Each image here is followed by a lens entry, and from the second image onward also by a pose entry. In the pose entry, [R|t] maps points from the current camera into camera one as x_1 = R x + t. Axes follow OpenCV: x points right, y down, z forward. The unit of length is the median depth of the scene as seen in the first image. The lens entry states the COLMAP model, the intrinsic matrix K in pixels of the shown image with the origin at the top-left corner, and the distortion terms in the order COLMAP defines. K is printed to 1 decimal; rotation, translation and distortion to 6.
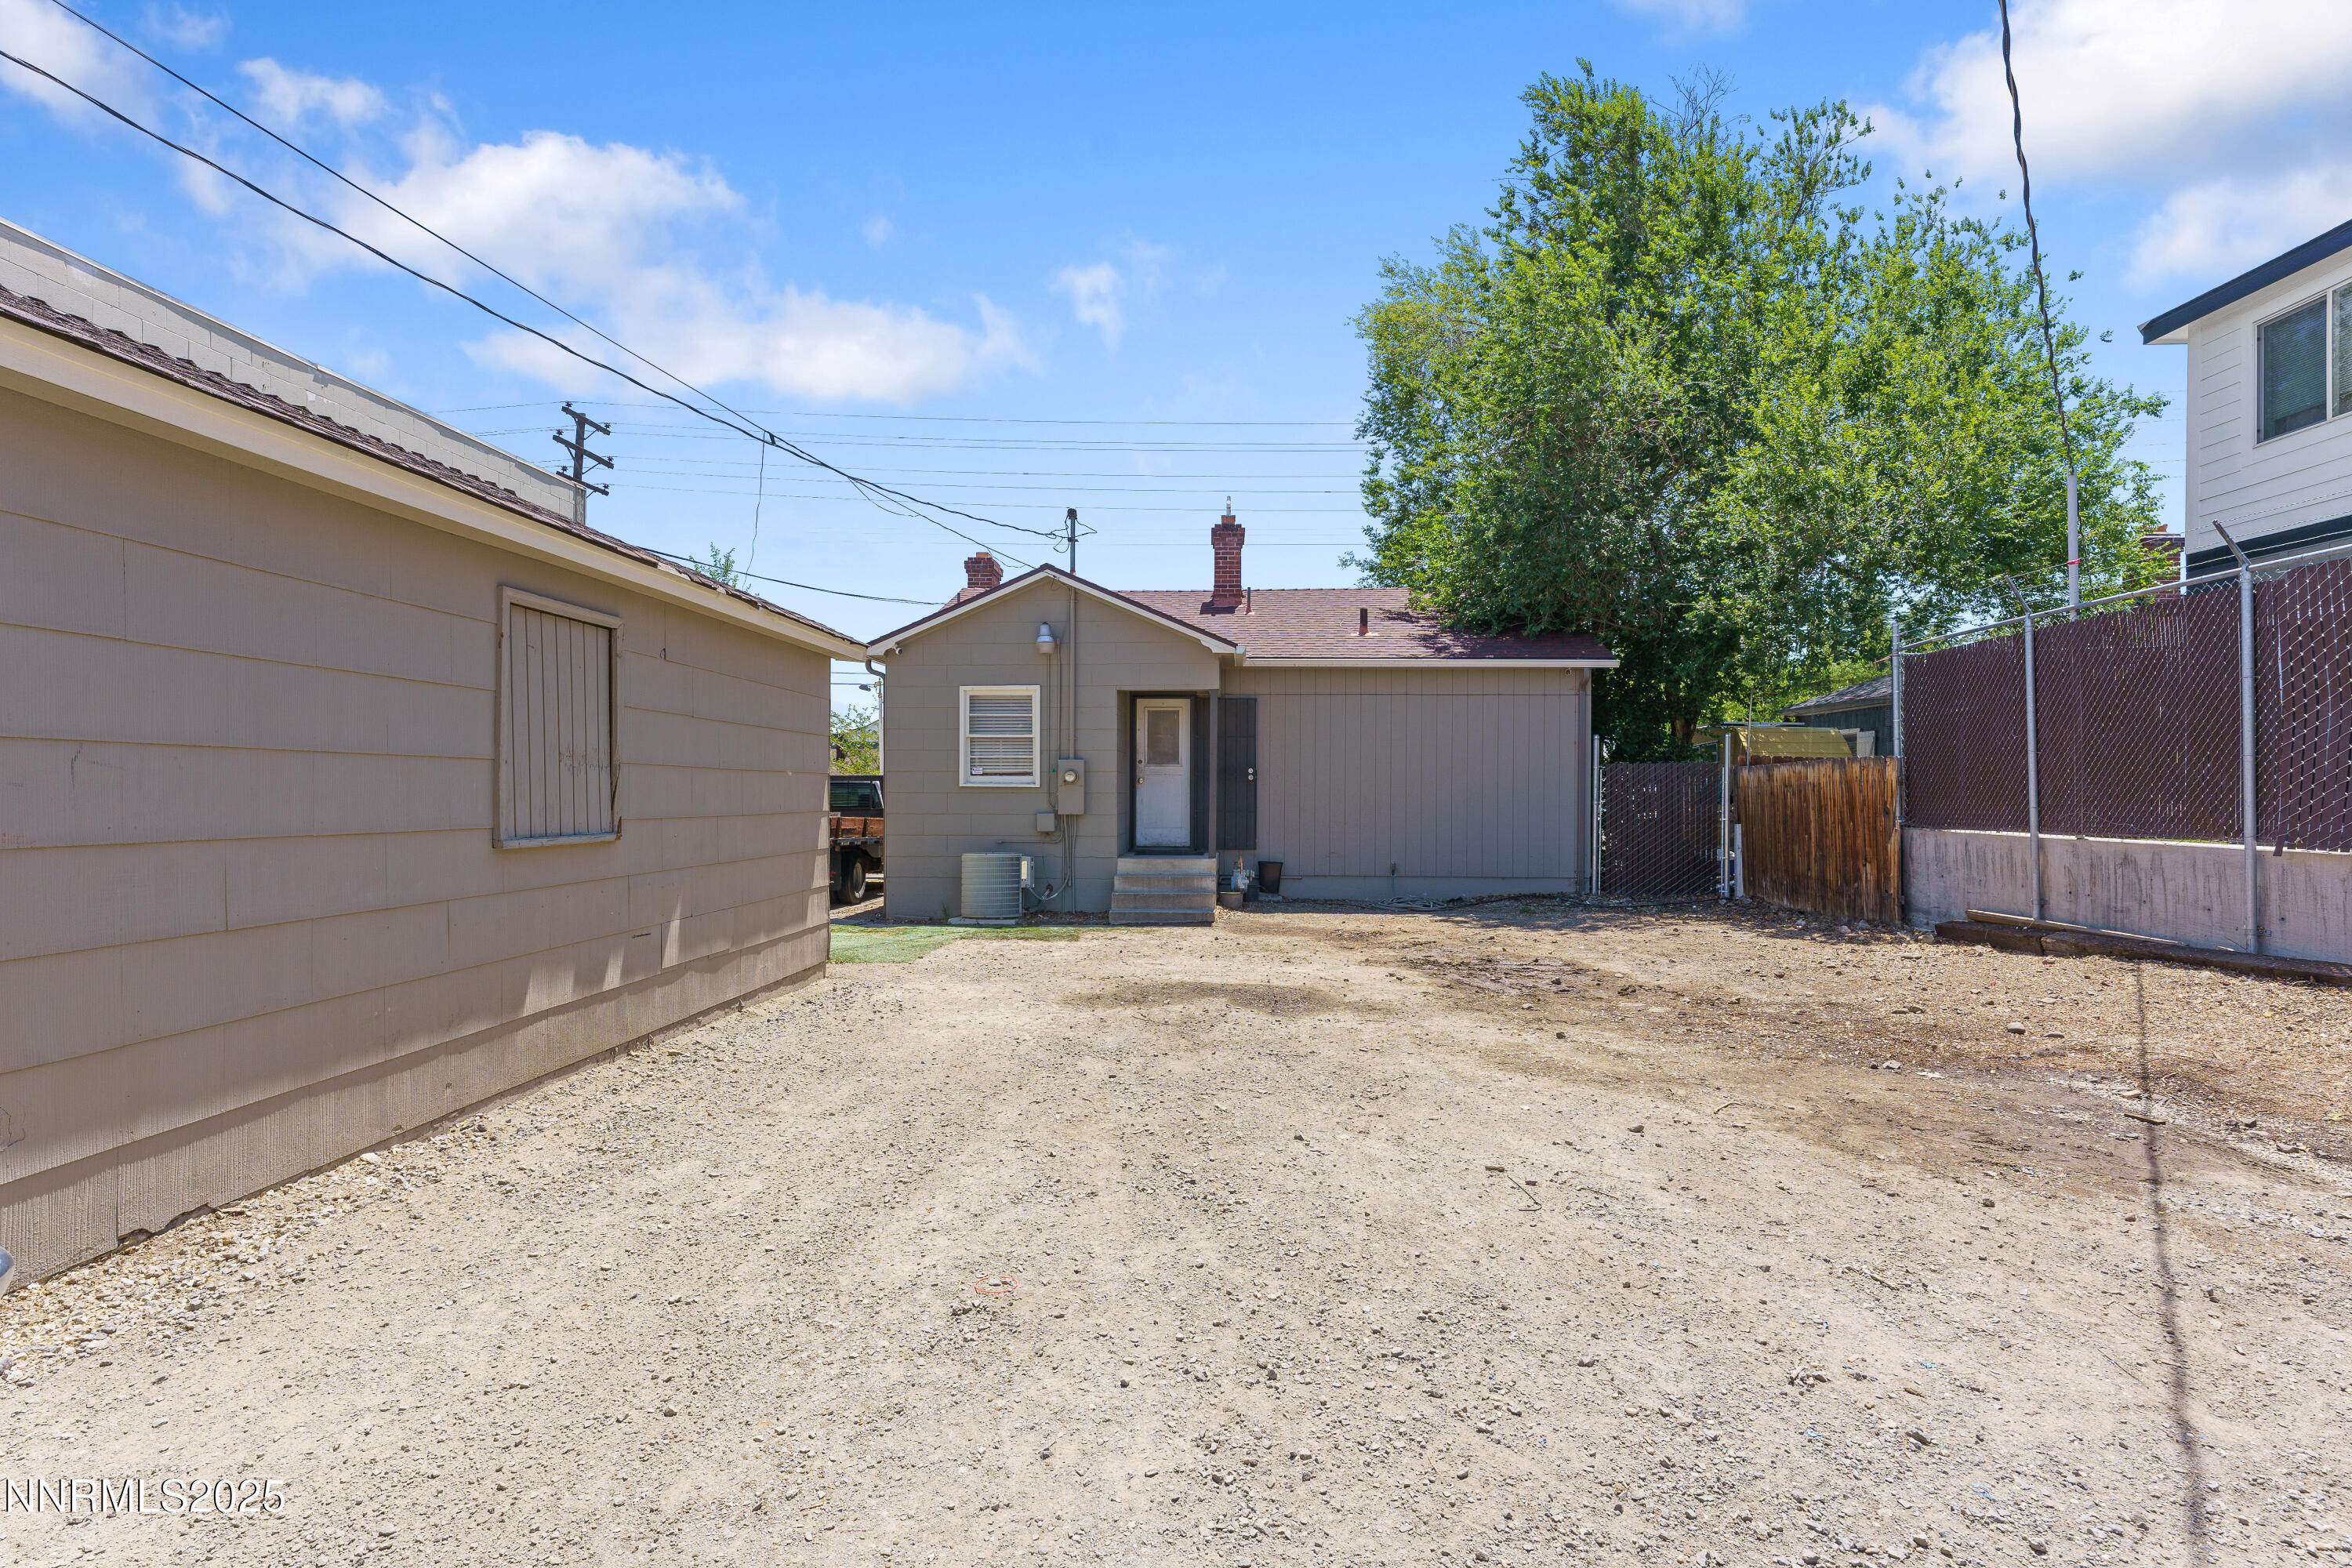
lens RADIAL K [[1131.3, 0, 1176.0], [0, 1131.3, 784.0], [0, 0, 1]] dist [-0.000946, -0.000077]
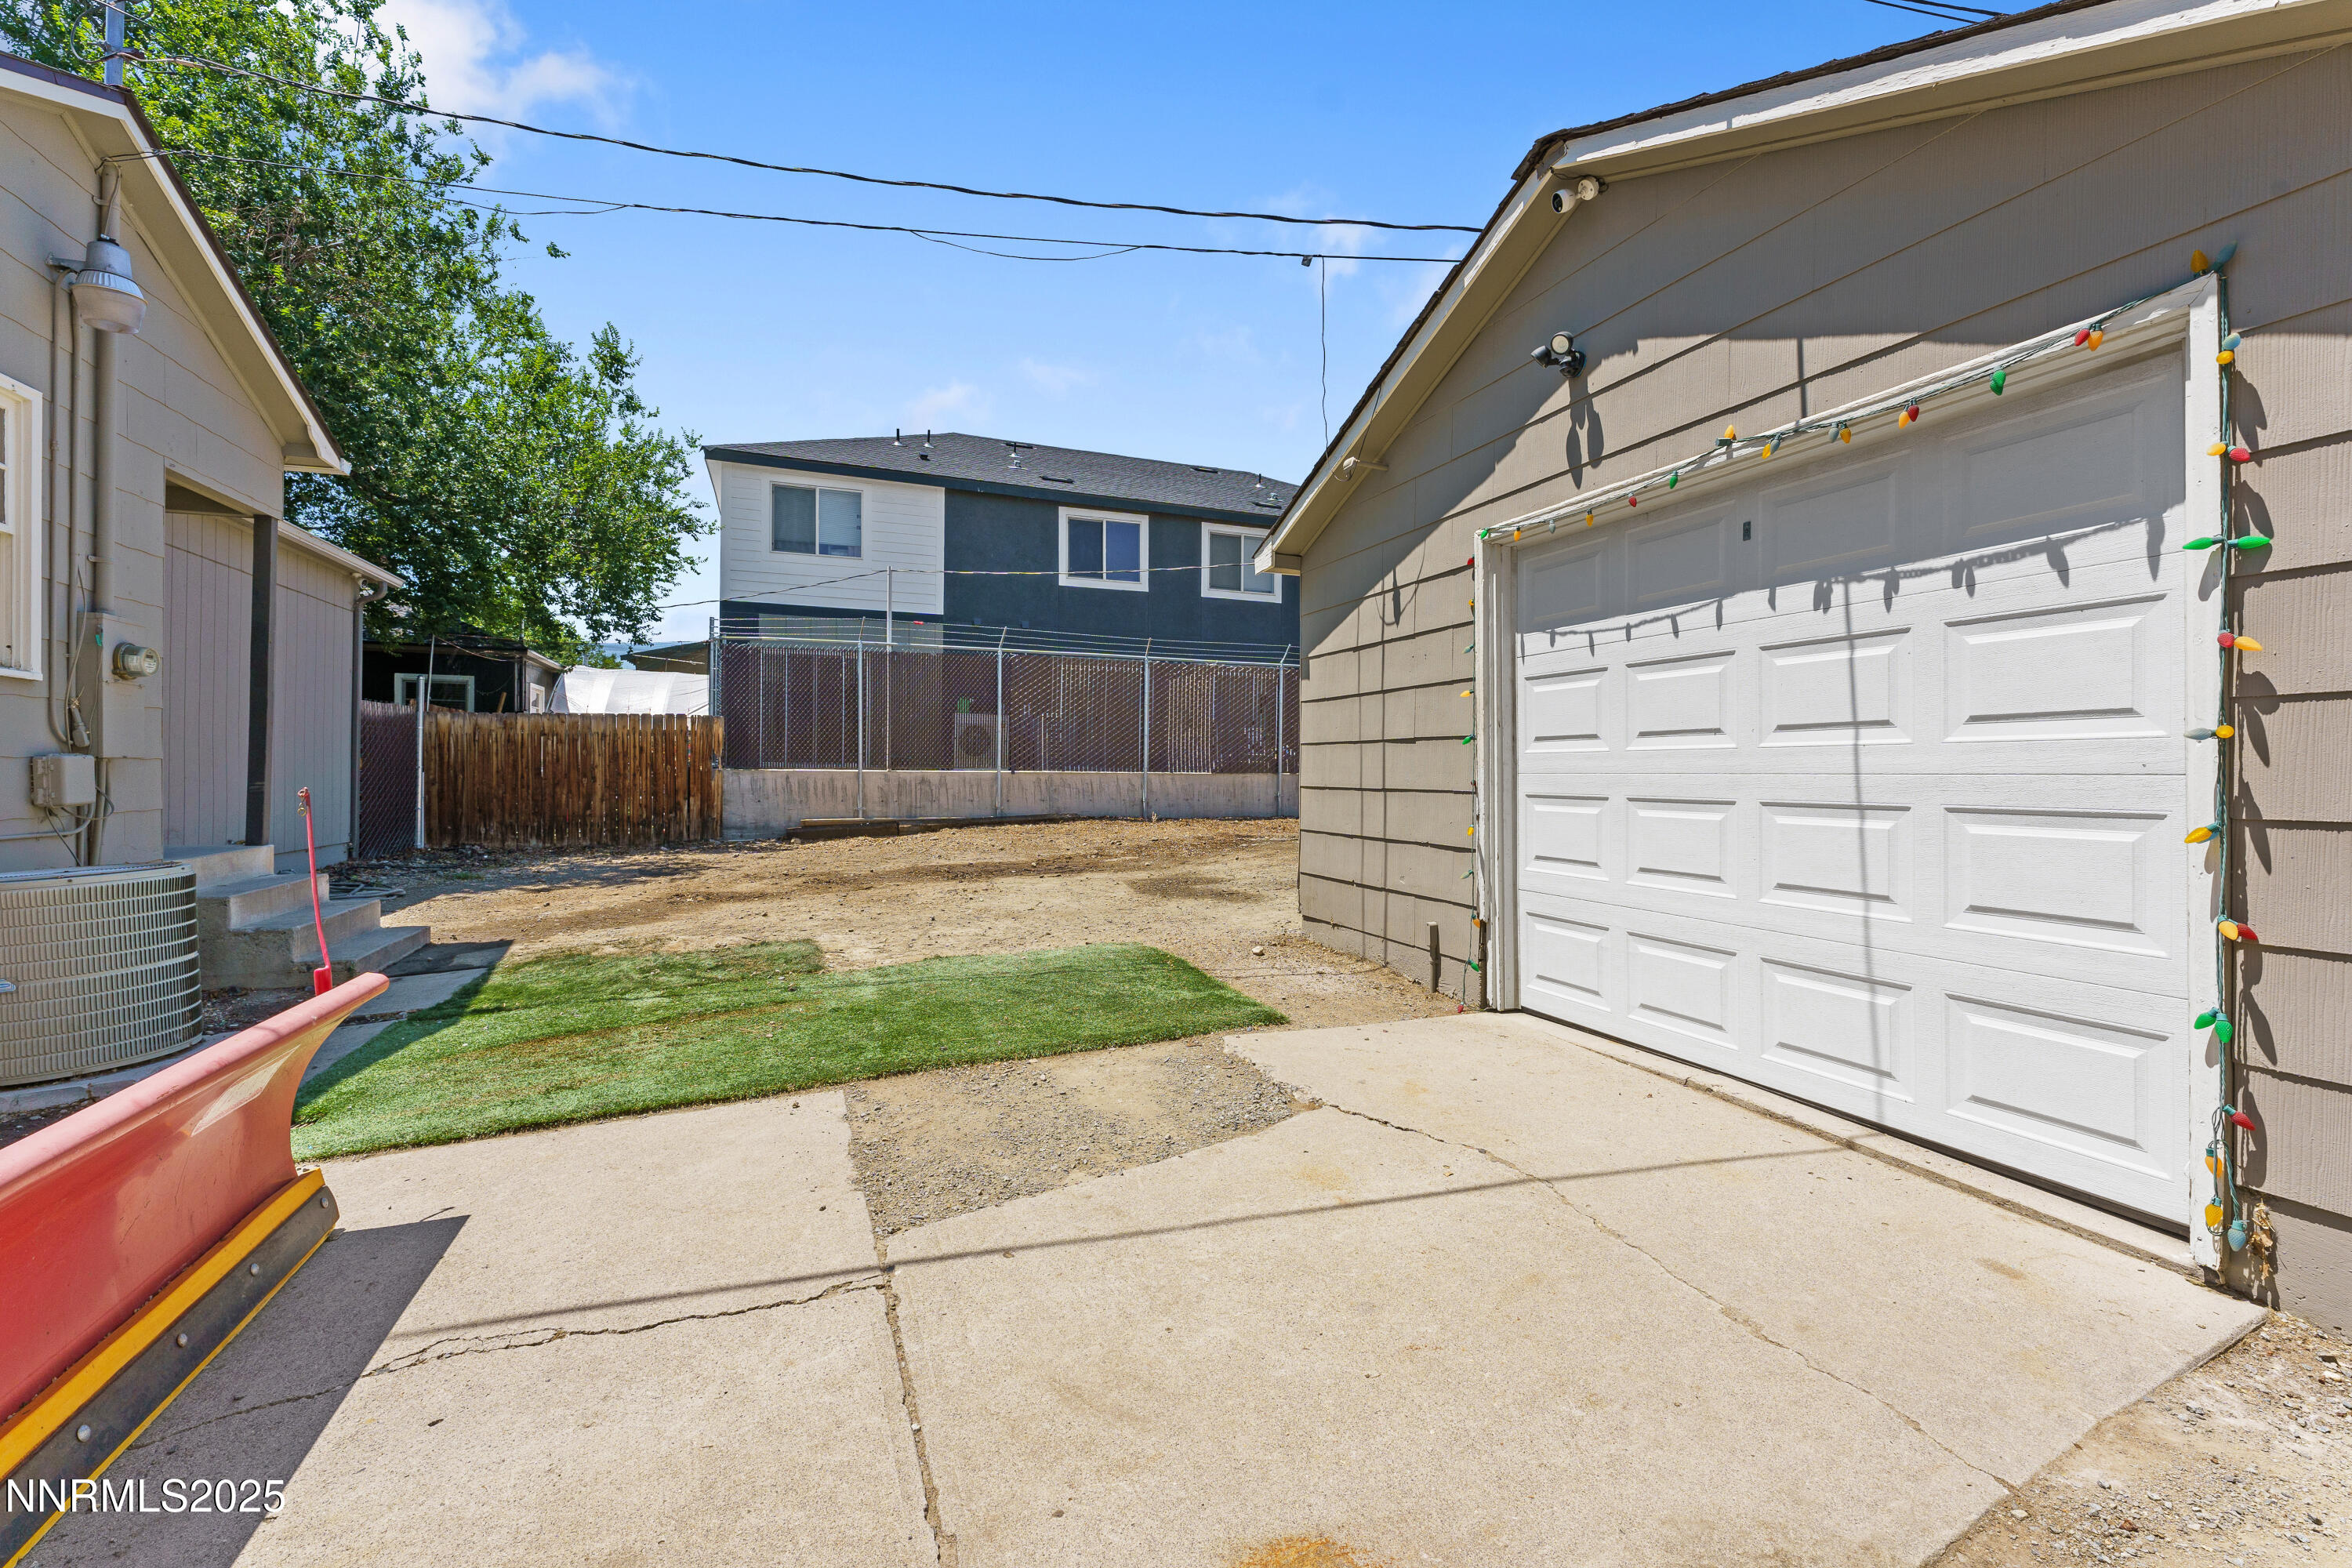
lens RADIAL K [[971.5, 0, 1168.6], [0, 971.5, 769.0], [0, 0, 1]] dist [0.000224, 0.000052]
pose [[-0.424211, -0.006185, 0.905542, -0.568094], [-0.014774, 0.999891, -0.000091, 0.027002], [-0.905443, -0.013417, -0.424256, 0.879798]]
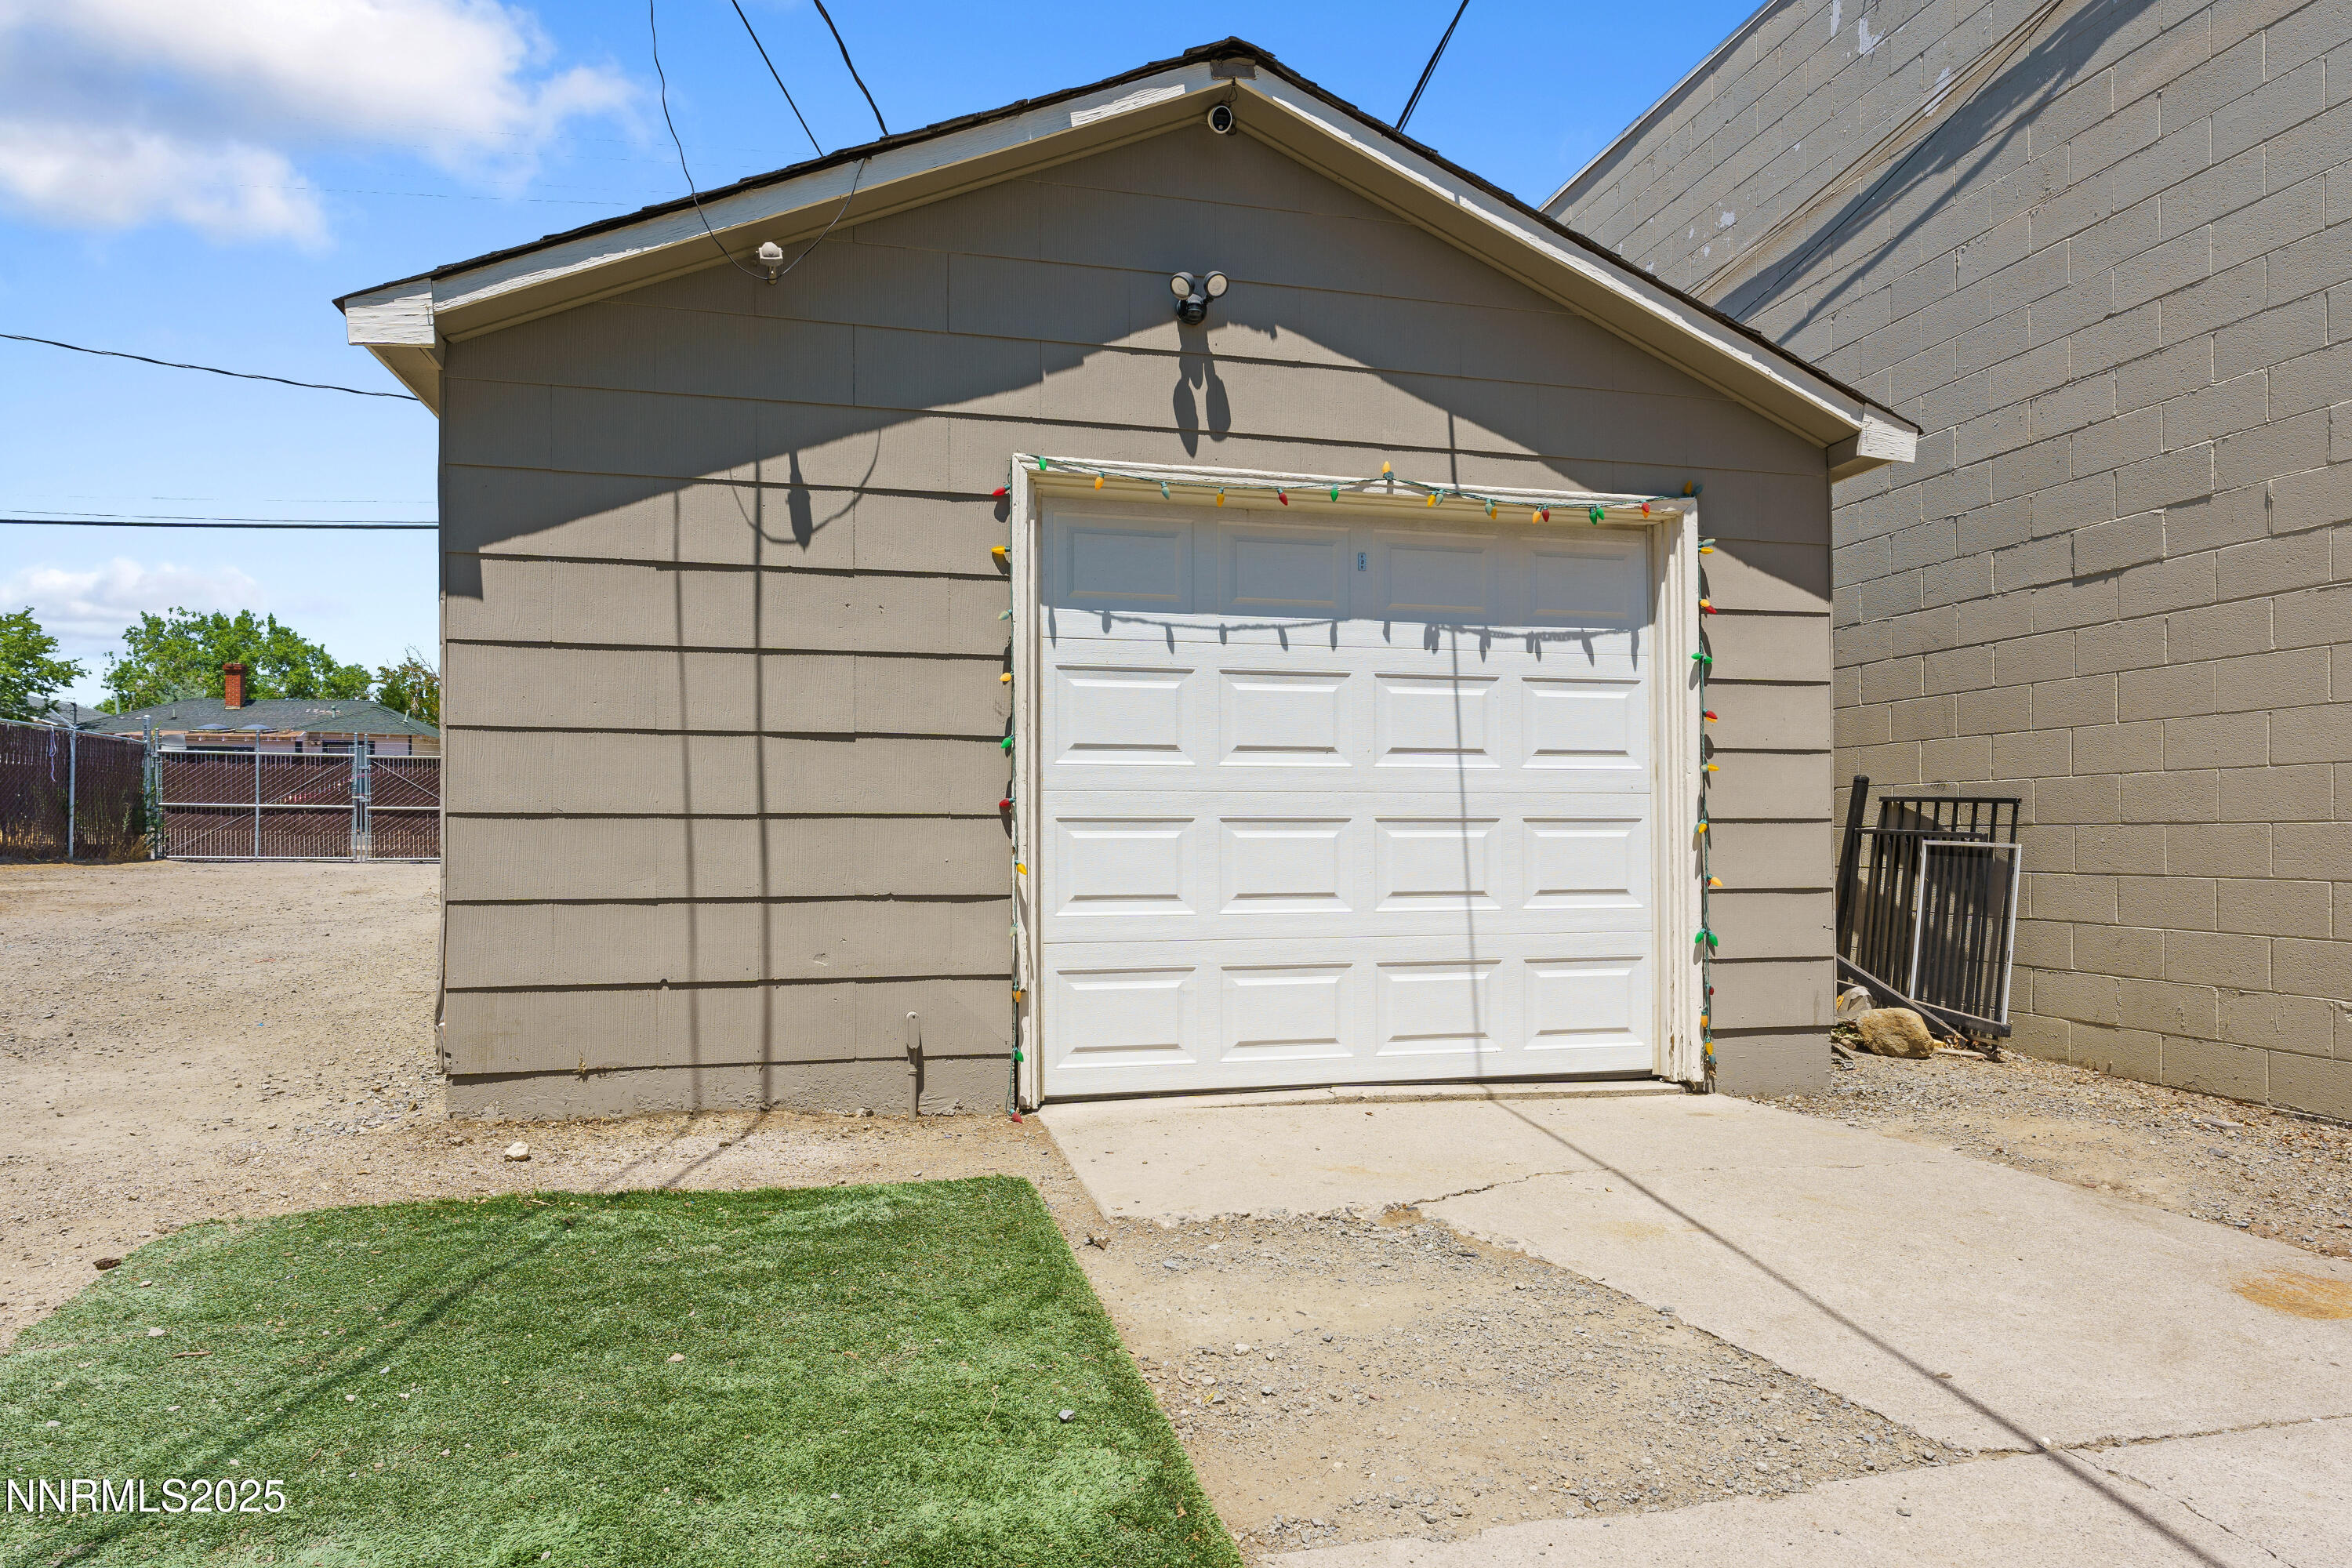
lens RADIAL K [[1379.8, 0, 1174.1], [0, 1379.8, 825.0], [0, 0, 1]] dist [0.001971, -0.000764]
pose [[-0.955846, -0.009109, -0.293728, -0.256269], [-0.005040, 0.999881, -0.014606, 0.040265], [0.293826, -0.012481, -0.955777, 0.978675]]
